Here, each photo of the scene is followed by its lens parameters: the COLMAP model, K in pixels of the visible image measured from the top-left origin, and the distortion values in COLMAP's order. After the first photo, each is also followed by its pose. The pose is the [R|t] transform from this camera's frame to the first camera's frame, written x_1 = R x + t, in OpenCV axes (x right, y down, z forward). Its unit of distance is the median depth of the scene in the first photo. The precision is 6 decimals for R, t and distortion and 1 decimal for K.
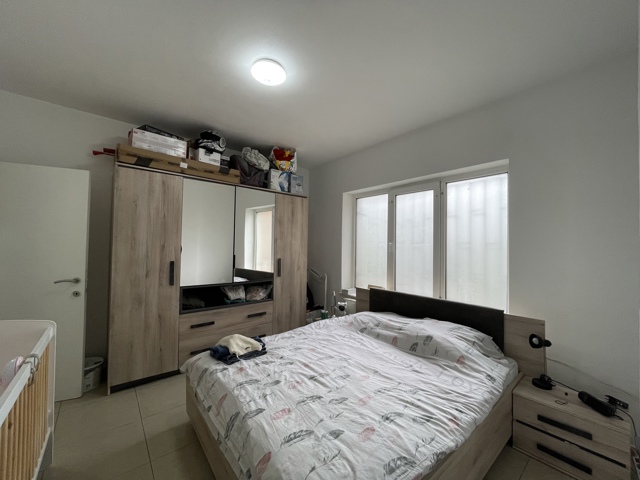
lens RADIAL K [[261.4, 0, 319.6], [0, 261.4, 241.5], [0, 0, 1]] dist [-0.002014, 0.000036]
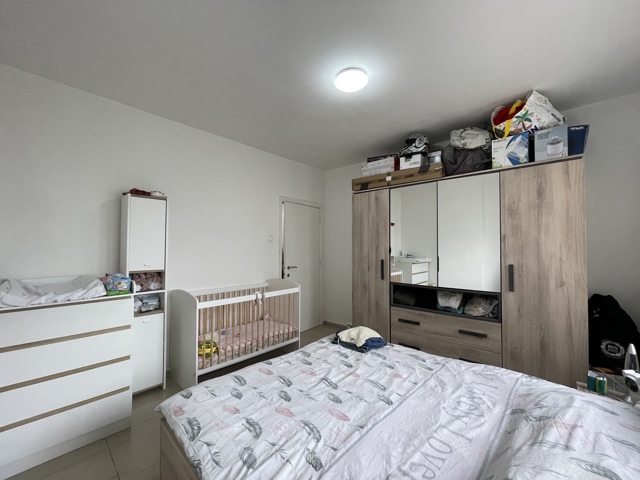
lens RADIAL K [[261.4, 0, 319.6], [0, 261.4, 241.5], [0, 0, 1]] dist [-0.002014, 0.000036]
pose [[0.120447, -0.034364, -0.992125, 0.612734], [0.017213, 0.999323, -0.032524, 0.024697], [0.992571, -0.013160, 0.120956, 0.559245]]
